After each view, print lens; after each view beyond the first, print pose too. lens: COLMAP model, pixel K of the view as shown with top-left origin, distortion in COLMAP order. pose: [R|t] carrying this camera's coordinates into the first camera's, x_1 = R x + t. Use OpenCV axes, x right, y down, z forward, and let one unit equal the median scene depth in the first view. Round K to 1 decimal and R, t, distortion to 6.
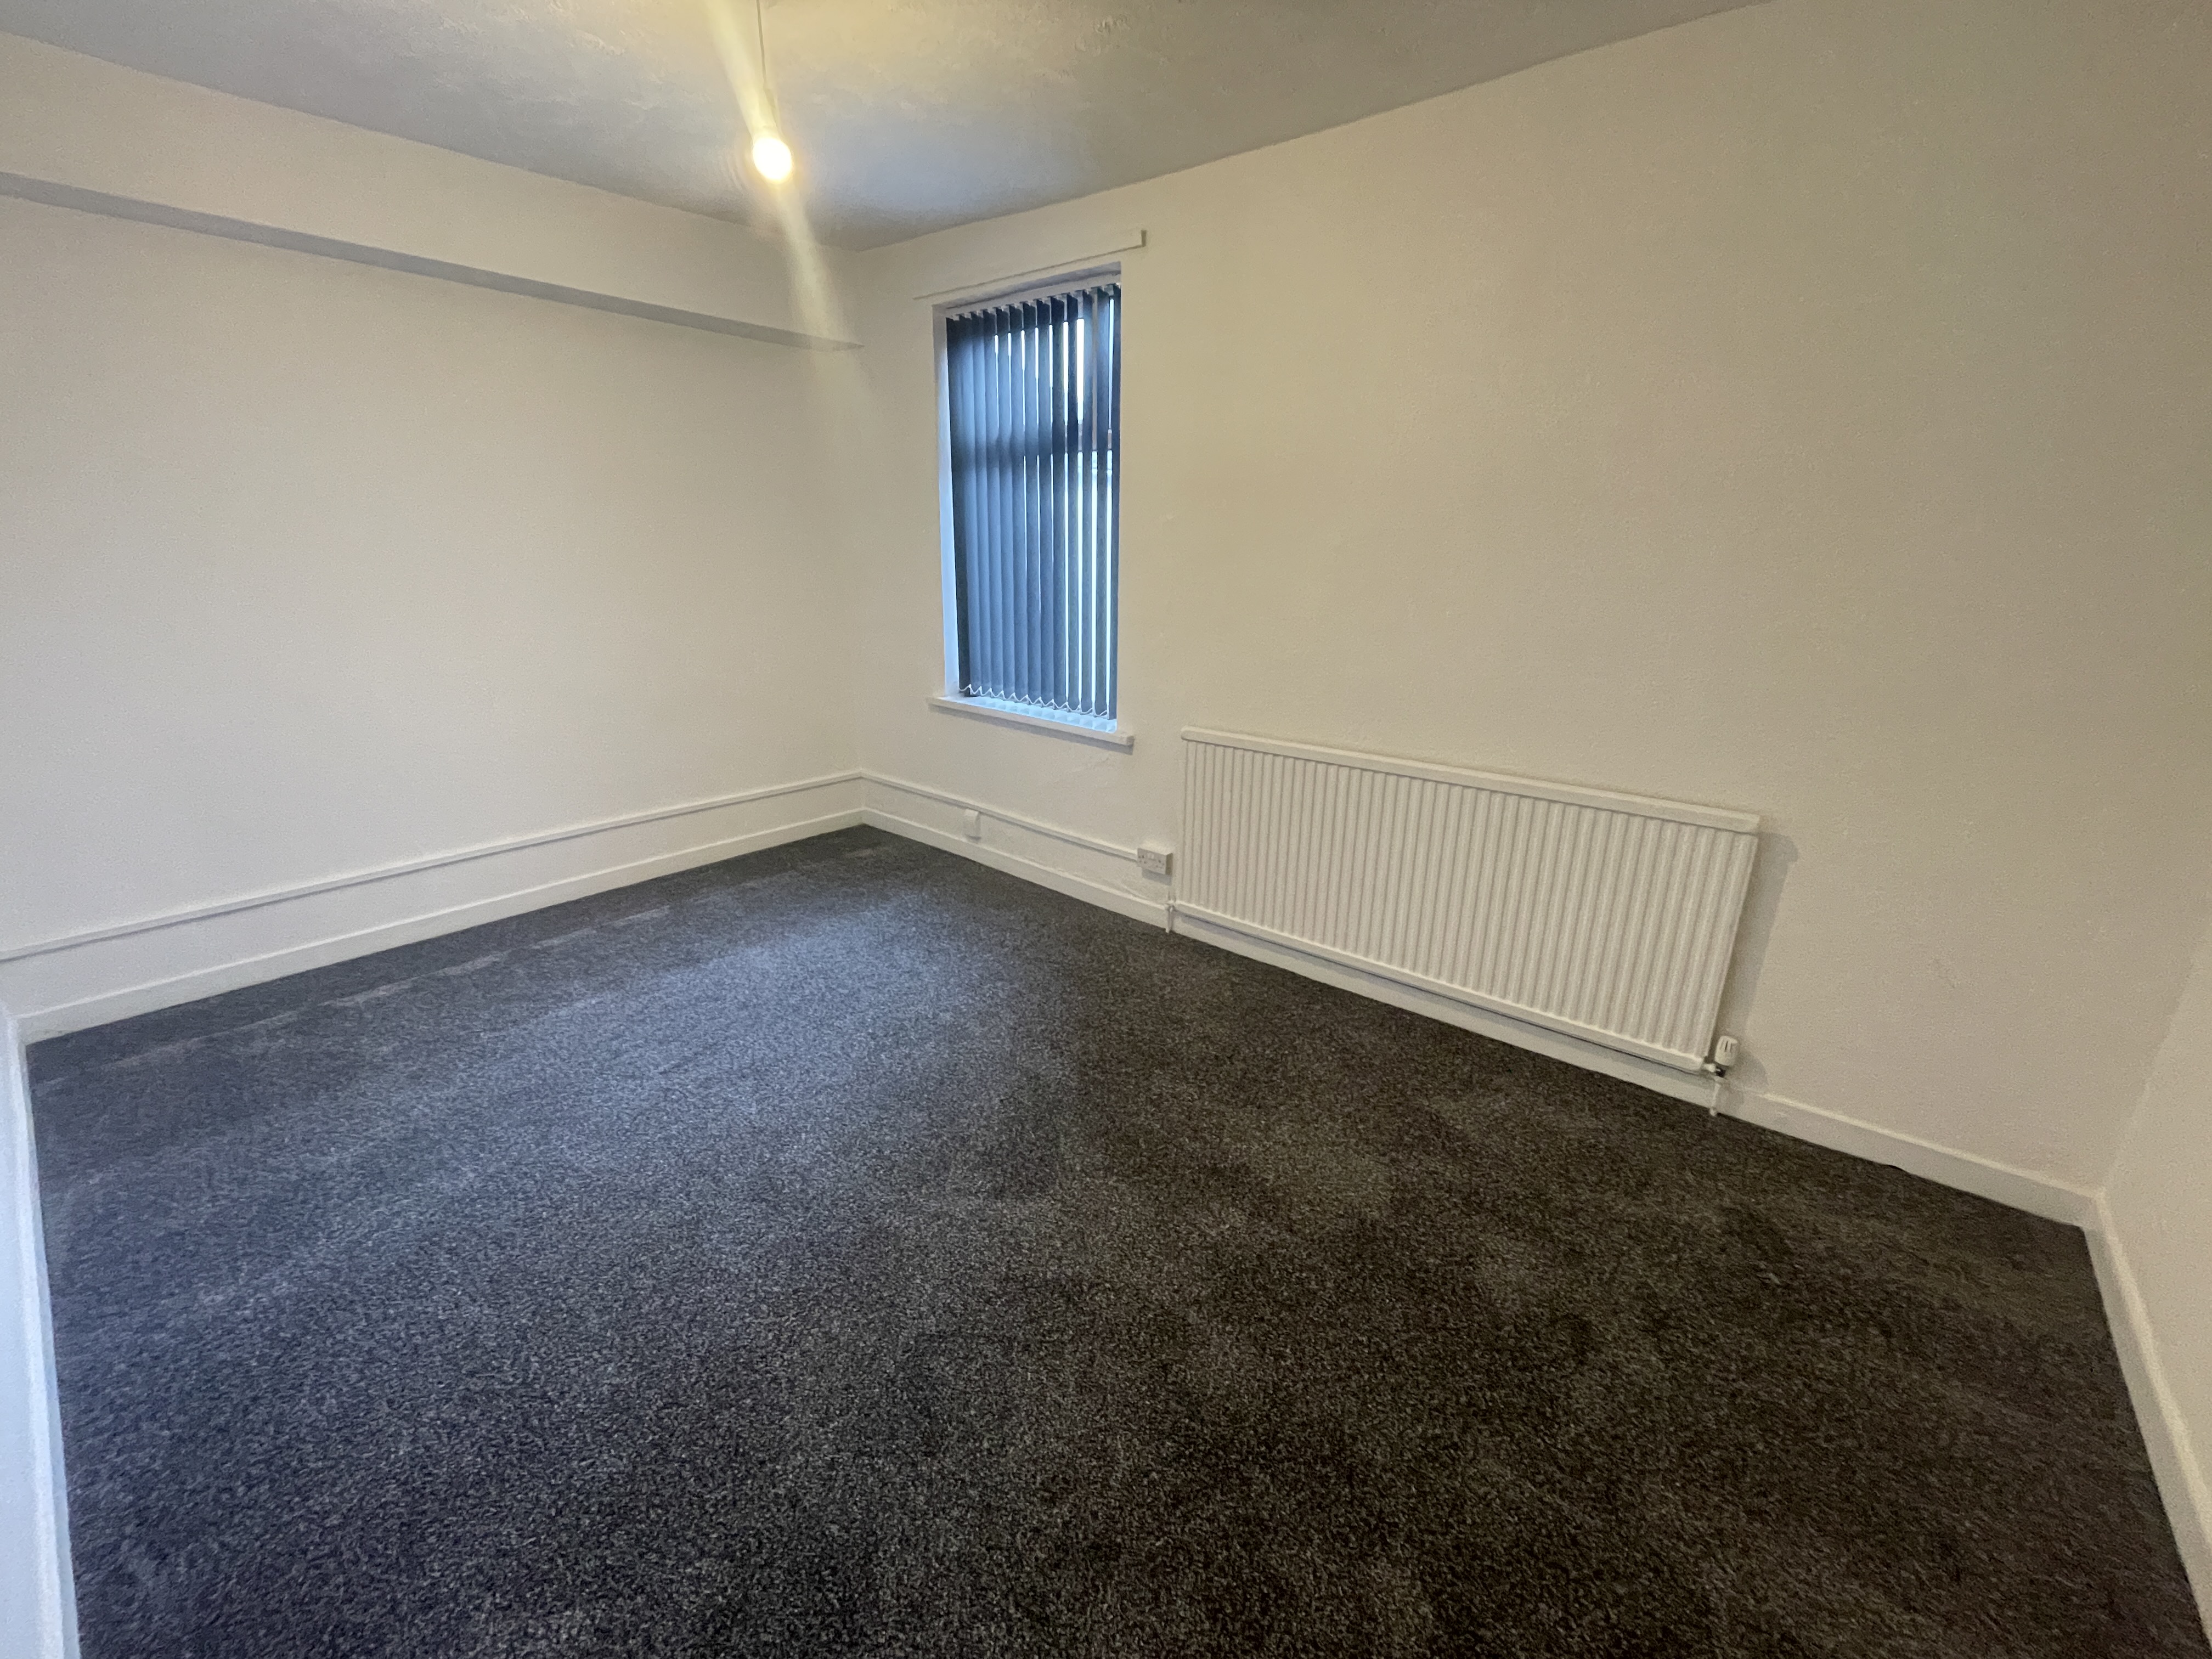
lens RADIAL K [[890.2, 0, 1100.8], [0, 890.2, 826.0], [0, 0, 1]] dist [-0.000804, -0.000780]
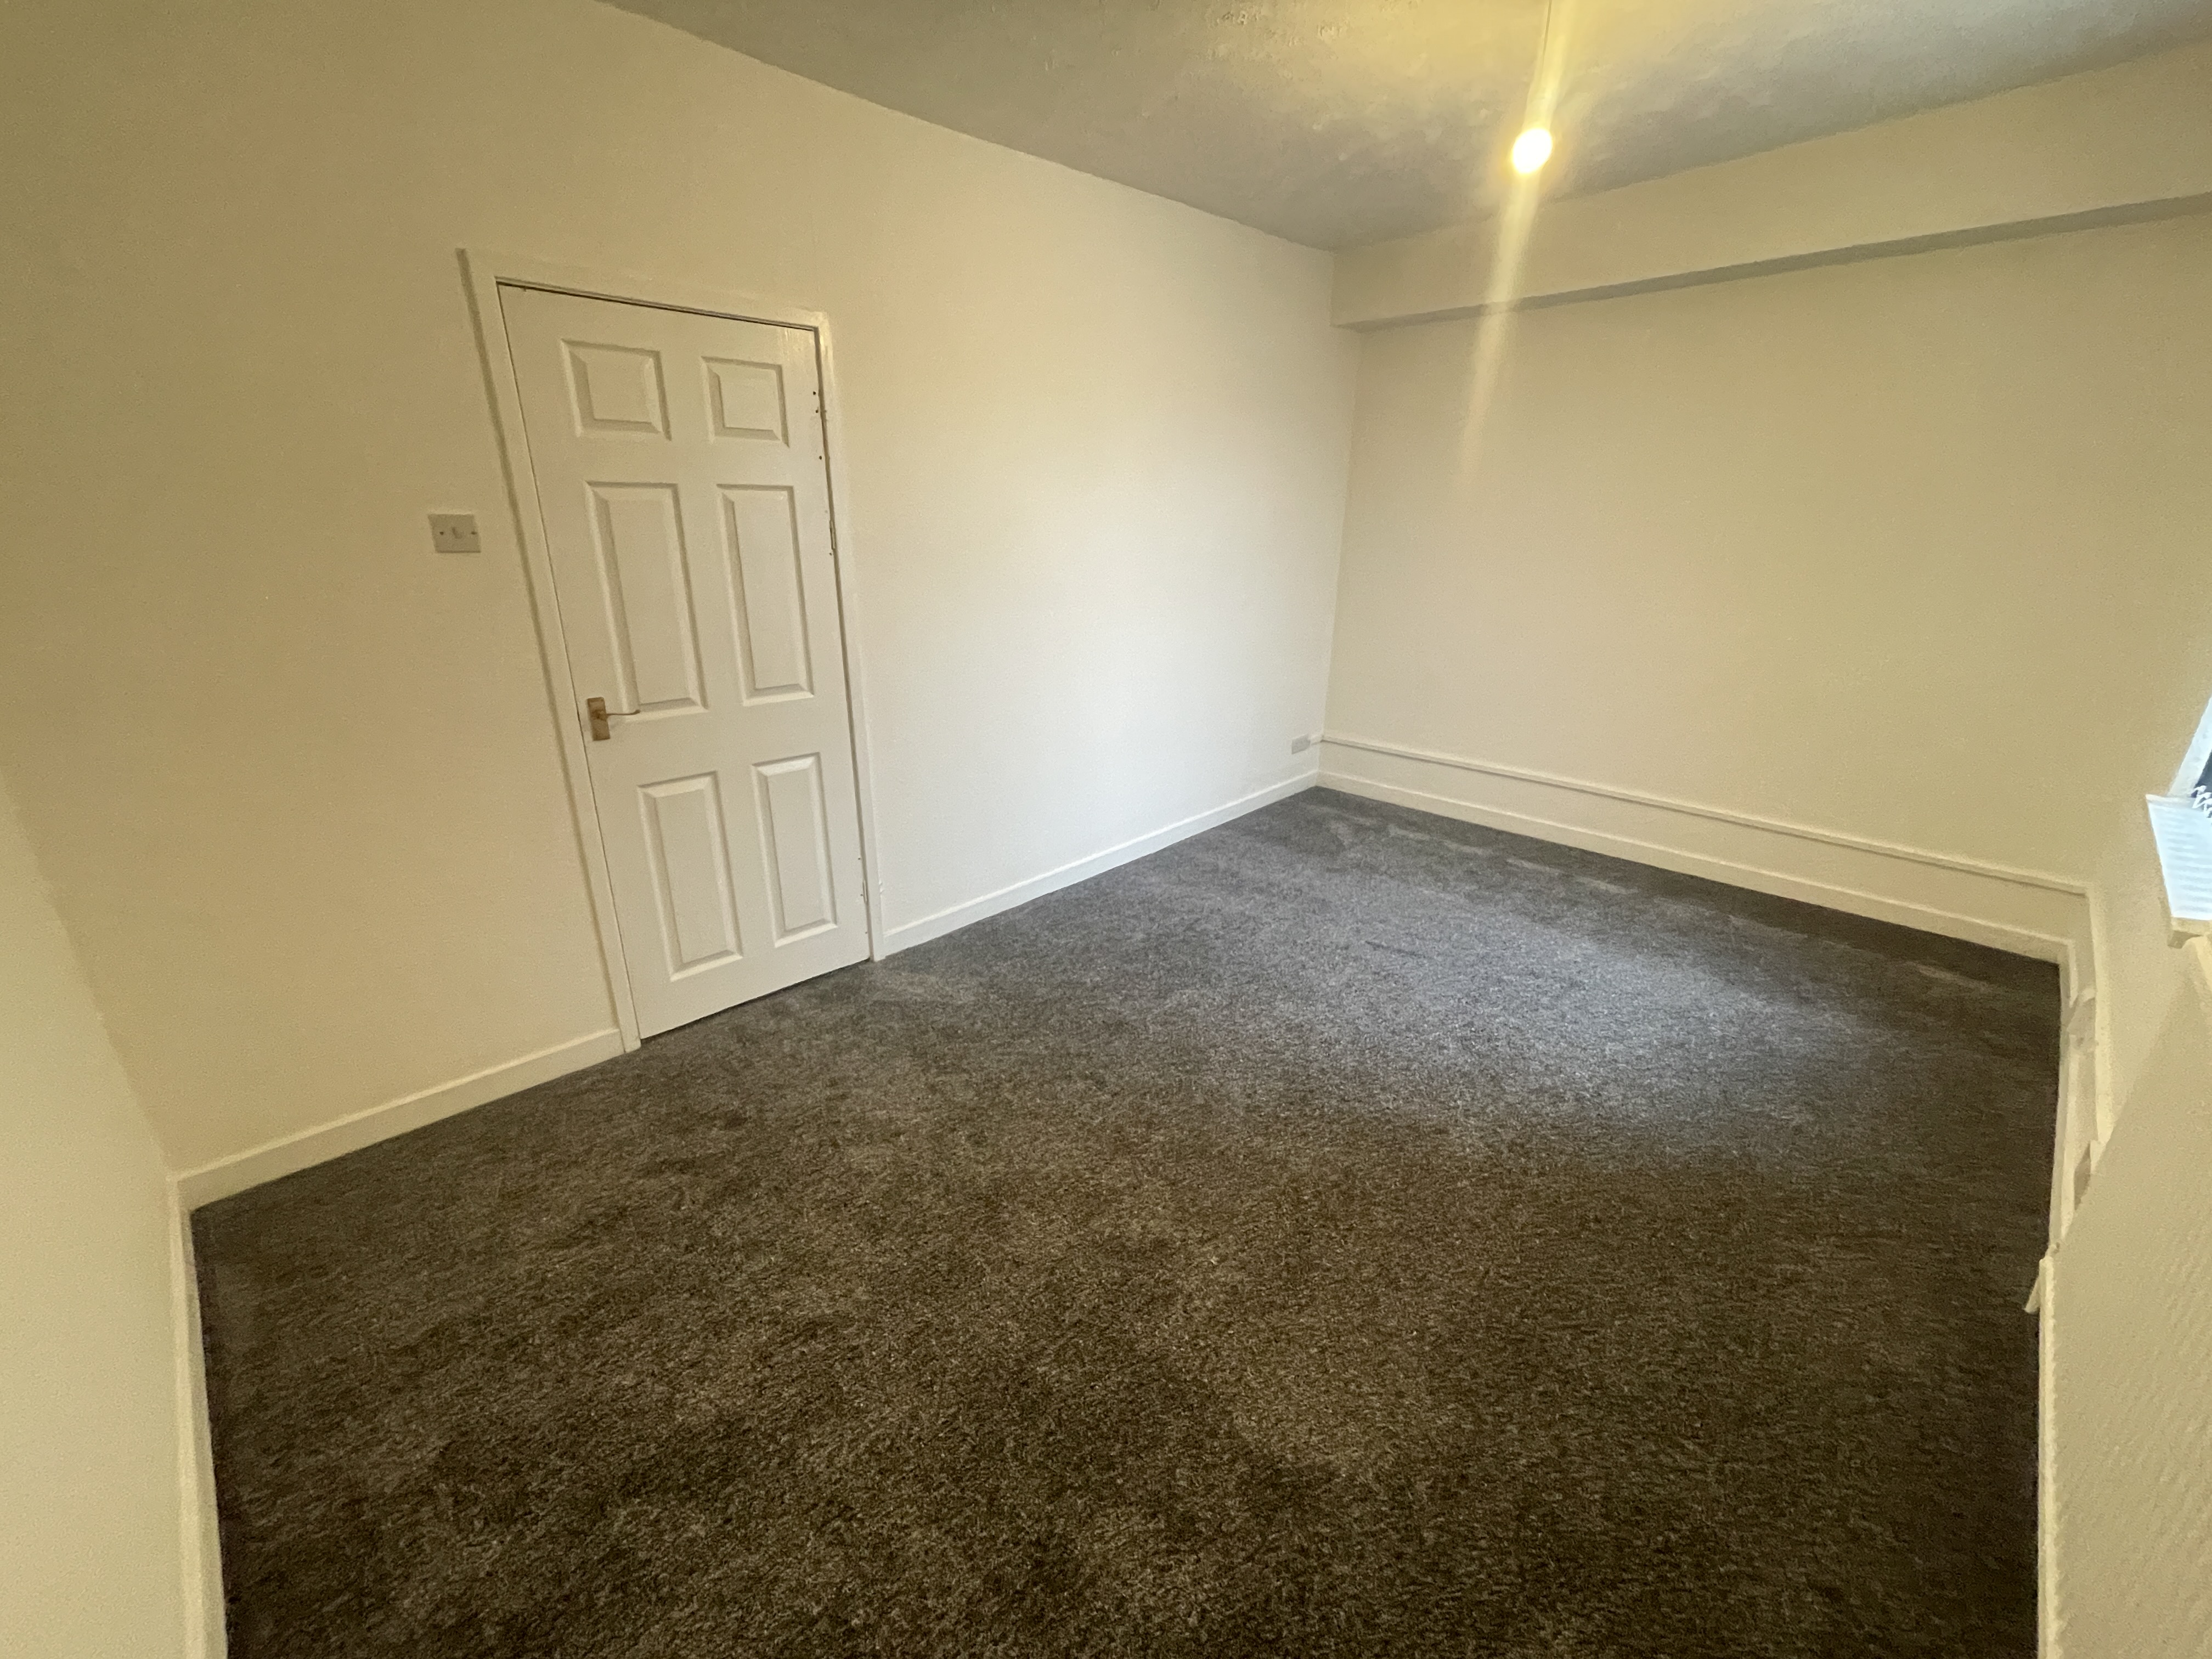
lens RADIAL K [[890.2, 0, 1098.3], [0, 890.2, 831.6], [0, 0, 1]] dist [-0.000804, -0.000780]
pose [[-0.087199, 0.341925, -0.935673, 0.572496], [-0.289765, 0.889933, 0.352215, -0.173261], [0.953117, 0.301838, 0.021477, 0.418421]]
